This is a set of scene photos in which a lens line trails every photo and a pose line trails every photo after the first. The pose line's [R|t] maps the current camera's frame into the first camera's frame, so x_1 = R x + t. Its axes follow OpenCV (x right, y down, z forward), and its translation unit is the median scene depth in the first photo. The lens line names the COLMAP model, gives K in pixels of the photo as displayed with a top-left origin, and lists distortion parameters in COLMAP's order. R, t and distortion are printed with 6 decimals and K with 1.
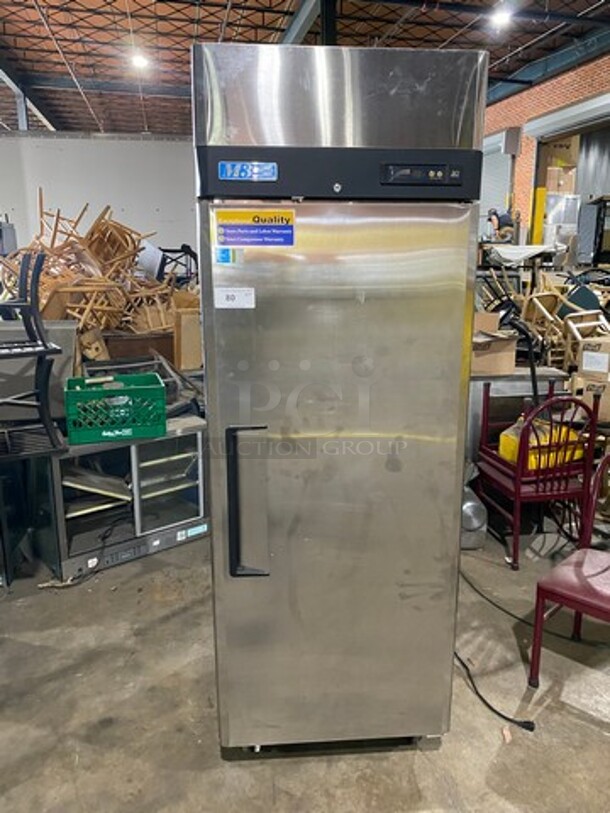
lens RADIAL K [[629.6, 0, 305.0], [0, 629.6, 406.5], [0, 0, 1]] dist [0.043465, -0.001116]
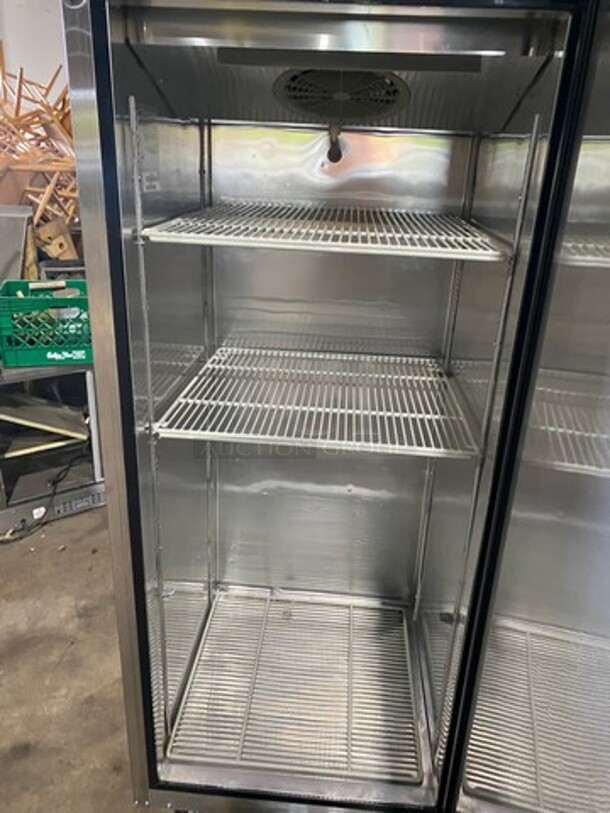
lens RADIAL K [[629.6, 0, 305.0], [0, 629.6, 406.5], [0, 0, 1]] dist [0.043465, -0.001116]
pose [[0.998963, 0.044689, -0.008761, 0.006999], [-0.043032, 0.989273, 0.139598, -0.017014], [0.014906, -0.139076, 0.990169, 0.215412]]
